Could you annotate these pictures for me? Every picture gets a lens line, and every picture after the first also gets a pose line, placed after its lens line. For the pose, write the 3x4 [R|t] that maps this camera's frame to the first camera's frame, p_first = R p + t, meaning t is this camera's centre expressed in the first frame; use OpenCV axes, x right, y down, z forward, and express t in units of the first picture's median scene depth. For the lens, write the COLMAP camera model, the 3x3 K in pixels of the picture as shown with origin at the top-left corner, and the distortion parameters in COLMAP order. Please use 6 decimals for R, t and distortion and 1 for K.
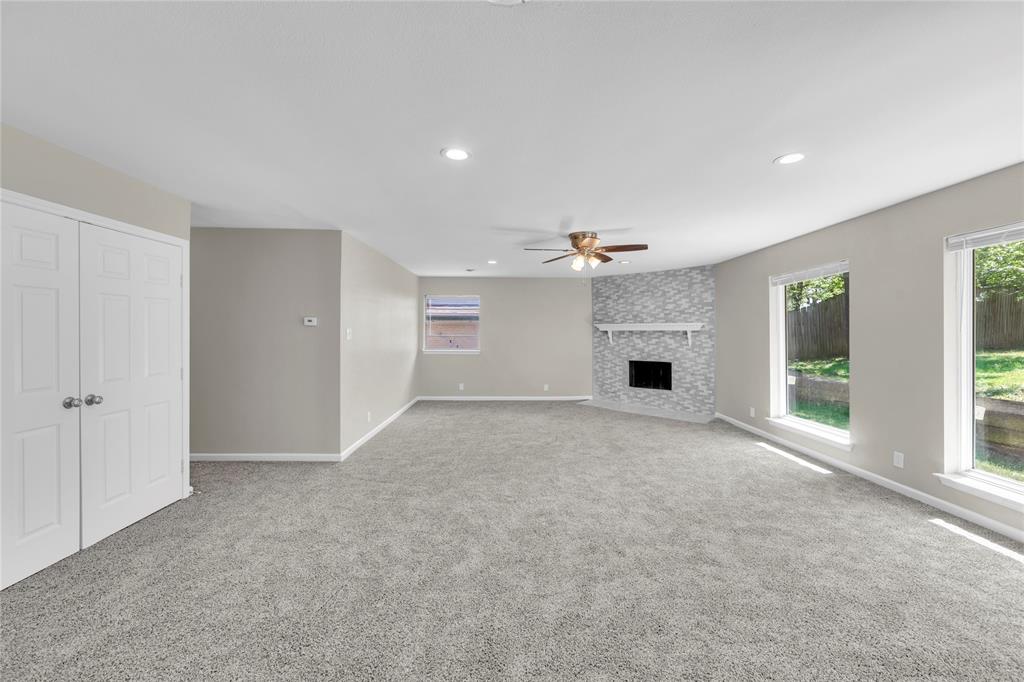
lens RADIAL K [[405.7, 0, 509.1], [0, 405.7, 335.0], [0, 0, 1]] dist [-0.002250, -0.000029]
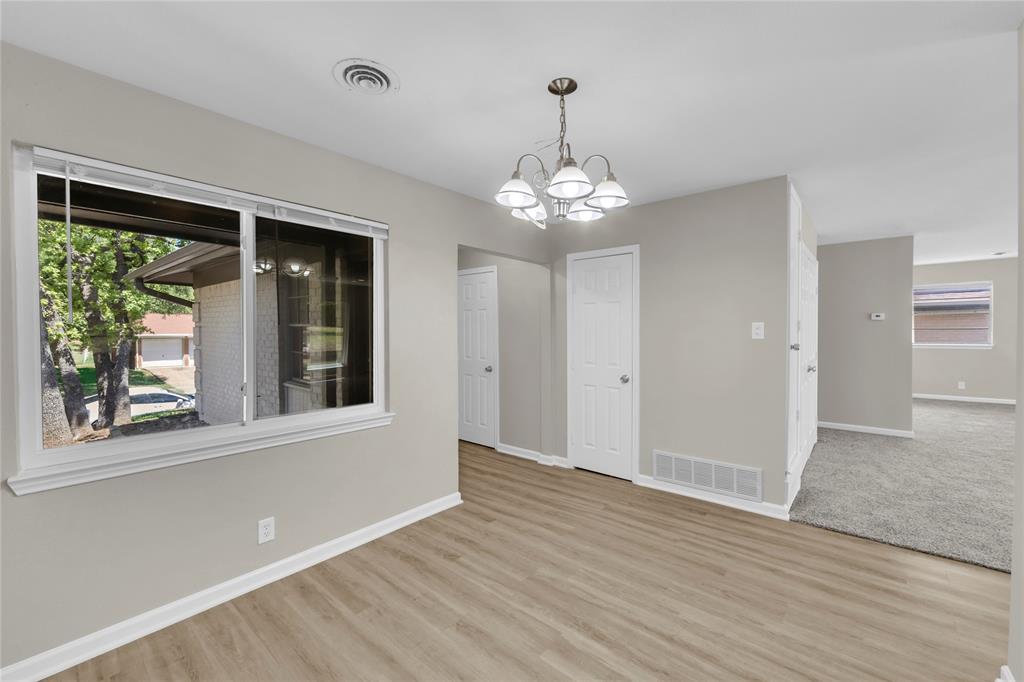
lens RADIAL K [[412.5, 0, 528.2], [0, 412.5, 334.5], [0, 0, 1]] dist [-0.000673, -0.000111]
pose [[0.769932, -0.005758, -0.638100, -0.320116], [0.009784, 0.999948, 0.002783, 0.006217], [0.638051, -0.008386, 0.769948, -0.366236]]
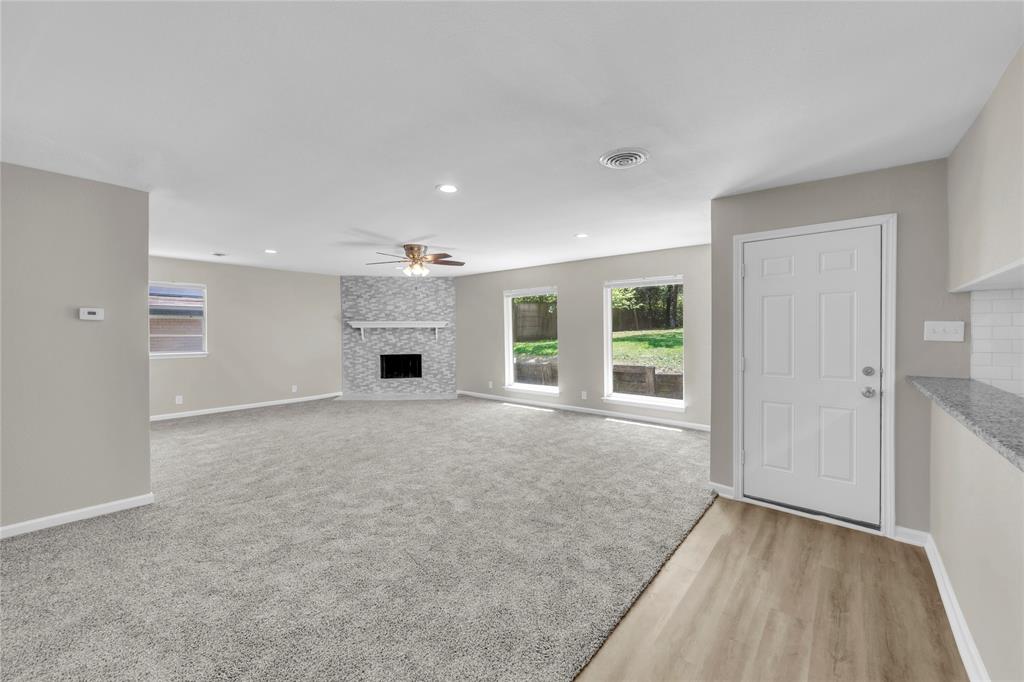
lens RADIAL K [[410.8, 0, 515.2], [0, 410.8, 335.0], [0, 0, 1]] dist [-0.002061, -0.000200]
pose [[0.644943, -0.013919, 0.764104, -0.348761], [0.009509, 0.999903, 0.010189, 0.001128], [-0.764171, 0.000694, 0.645013, 0.001883]]
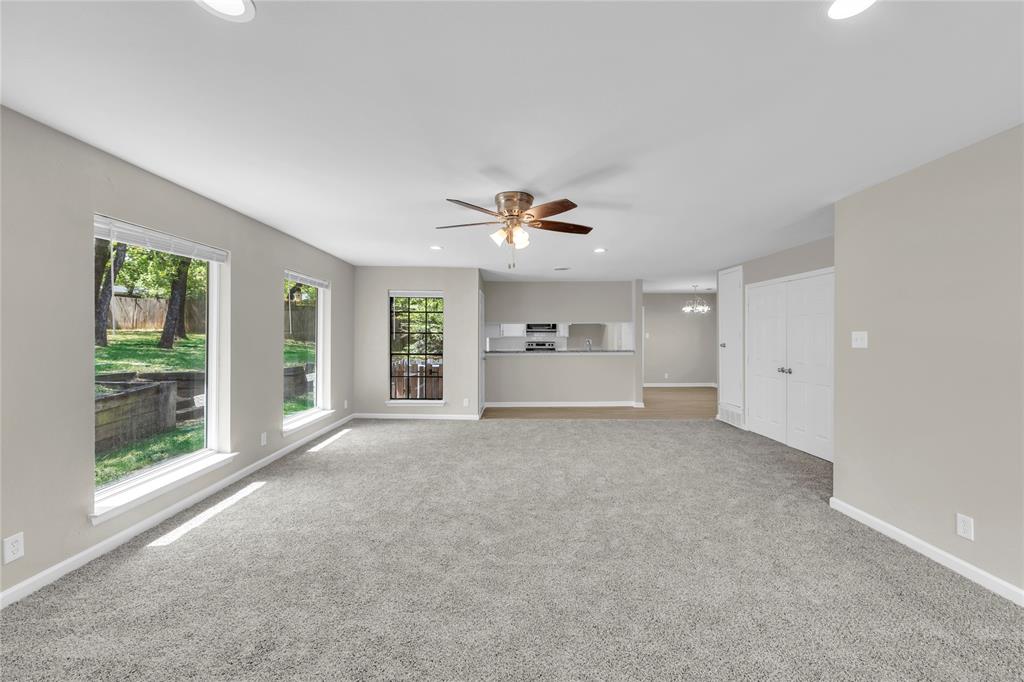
lens RADIAL K [[410.8, 0, 515.2], [0, 410.8, 335.0], [0, 0, 1]] dist [-0.002061, -0.000200]
pose [[-0.999659, -0.008661, -0.024641, 0.125083], [-0.008893, 0.999917, 0.009344, -0.007514], [0.024558, 0.009560, -0.999653, 1.091943]]
